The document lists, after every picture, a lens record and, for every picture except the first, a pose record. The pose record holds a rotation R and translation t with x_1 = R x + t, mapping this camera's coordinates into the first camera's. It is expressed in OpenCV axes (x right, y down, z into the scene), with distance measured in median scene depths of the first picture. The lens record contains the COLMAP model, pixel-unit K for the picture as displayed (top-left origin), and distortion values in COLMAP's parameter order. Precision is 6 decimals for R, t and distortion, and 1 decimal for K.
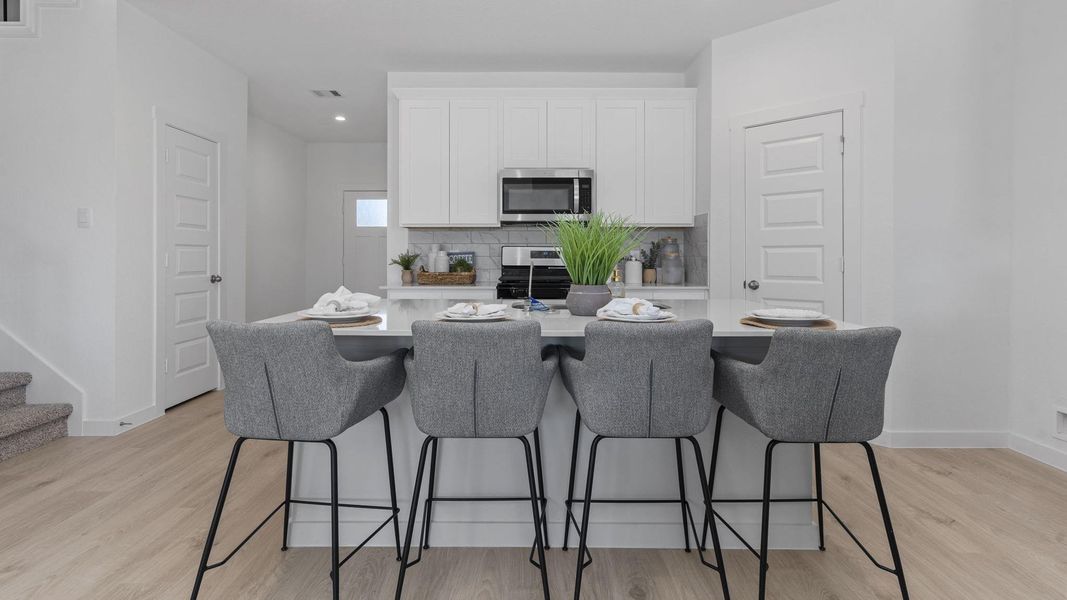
lens RADIAL K [[498.7, 0, 530.1], [0, 498.7, 254.3], [0, 0, 1]] dist [-0.002034, -0.001906]
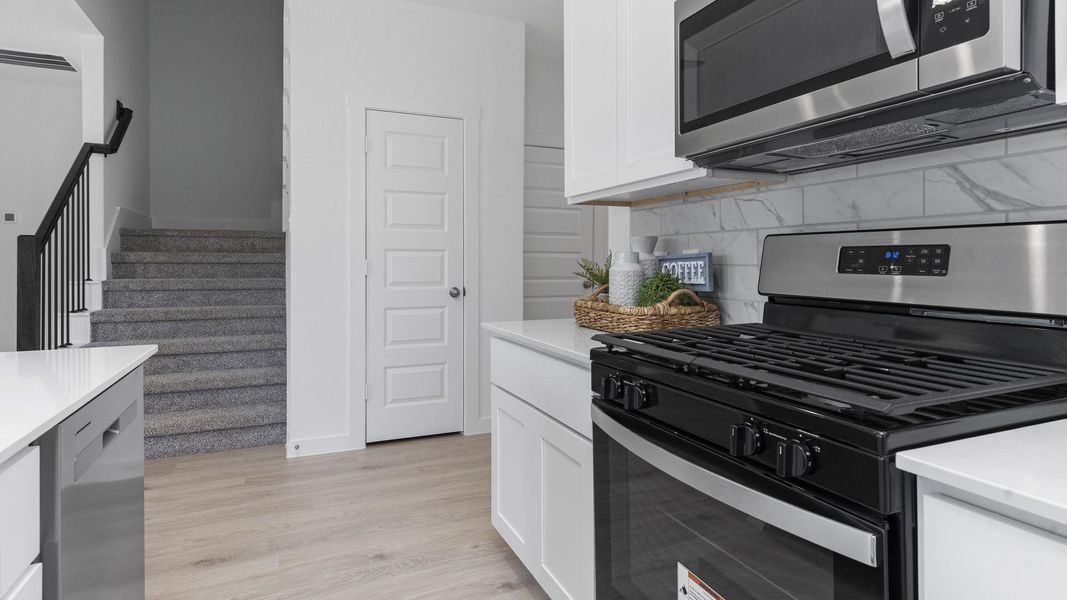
lens RADIAL K [[566.7, 0, 538.7], [0, 566.7, 256.4], [0, 0, 1]] dist [0.003150, 0.002558]
pose [[0.406645, -0.009202, -0.913540, 0.242641], [0.000179, 0.999950, -0.009992, 0.001835], [0.913586, 0.003900, 0.406627, 0.762552]]
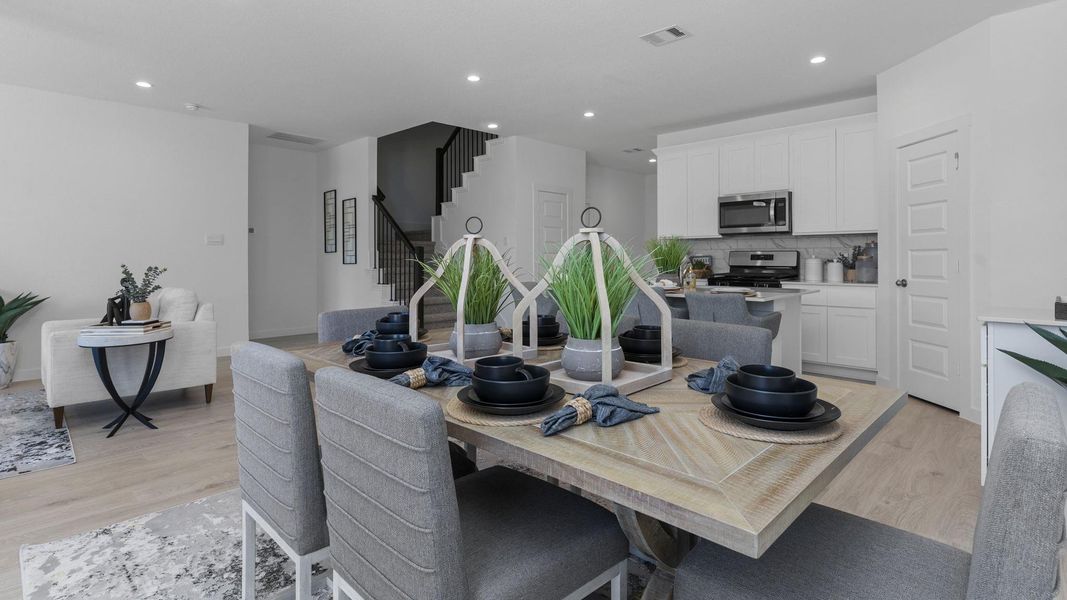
lens RADIAL K [[512.5, 0, 540.0], [0, 512.5, 254.4], [0, 0, 1]] dist [-0.001838, 0.003792]
pose [[0.726352, -0.006648, -0.687290, 0.566508], [0.002778, 0.999973, -0.006737, 0.000484], [0.687317, 0.002984, 0.726352, -0.394763]]
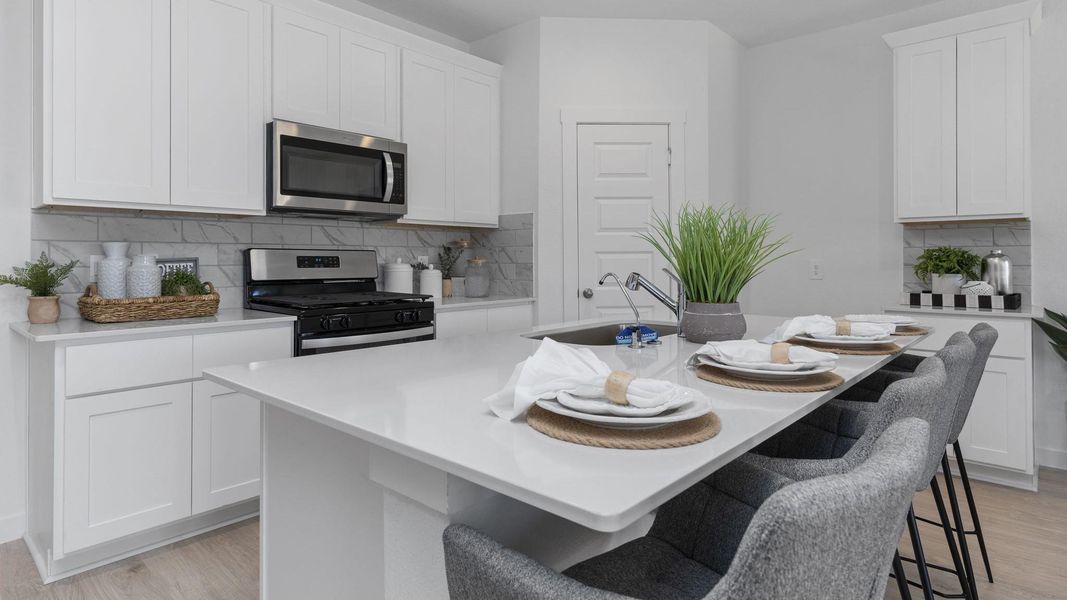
lens RADIAL K [[566.7, 0, 522.3], [0, 566.7, 255.7], [0, 0, 1]] dist [0.003150, 0.002558]
pose [[0.674619, 0.002622, 0.738161, -0.360387], [0.002269, 0.999982, -0.005626, -0.002859], [-0.738163, 0.005470, 0.674601, 0.324722]]
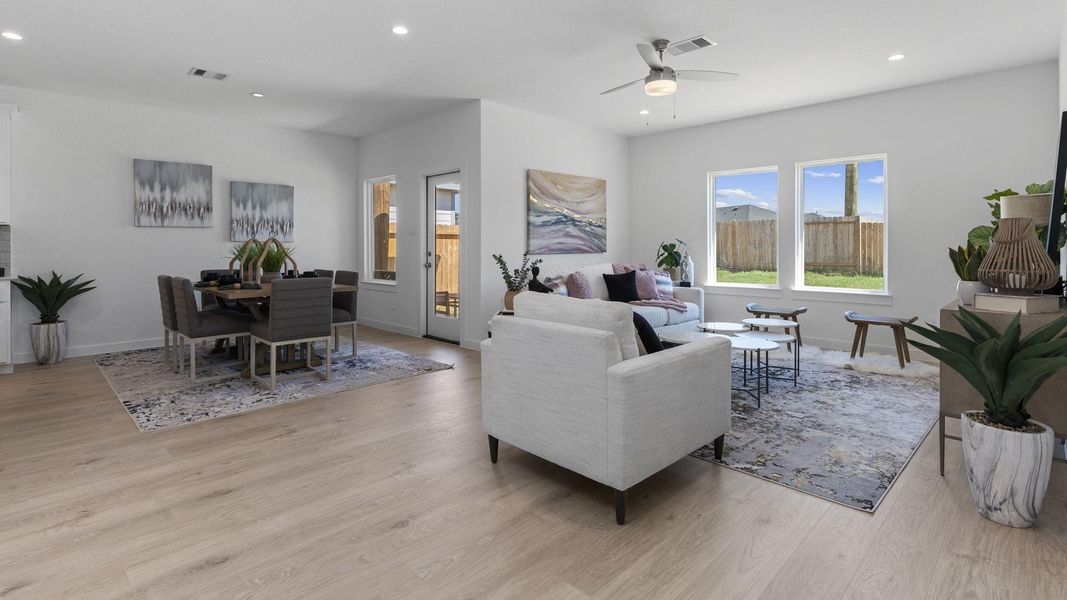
lens RADIAL K [[512.5, 0, 529.2], [0, 512.5, 246.9], [0, 0, 1]] dist [-0.001838, 0.003792]
pose [[-0.707408, 0.001412, 0.706804, -1.086324], [0.002144, 0.999998, 0.000148, -0.000521], [-0.706802, 0.001620, -0.707409, 0.327398]]
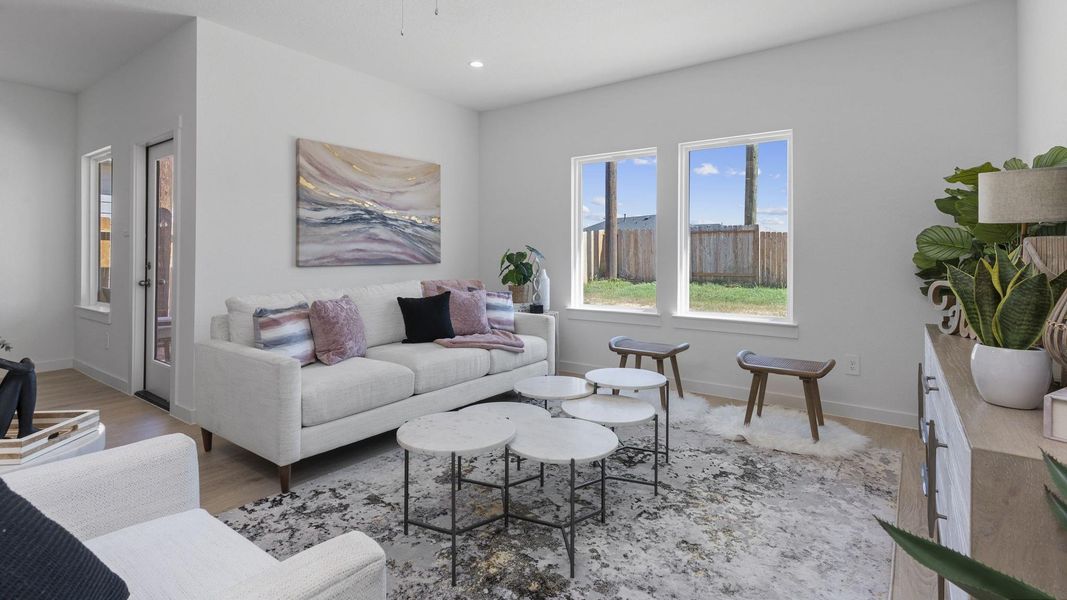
lens RADIAL K [[512.5, 0, 532.1], [0, 512.5, 253.8], [0, 0, 1]] dist [-0.001838, 0.003792]
pose [[-0.808435, -0.000276, 0.588585, -0.973857], [-0.002508, 0.999992, -0.002977, -0.001987], [-0.588580, -0.003883, -0.808430, -0.205639]]
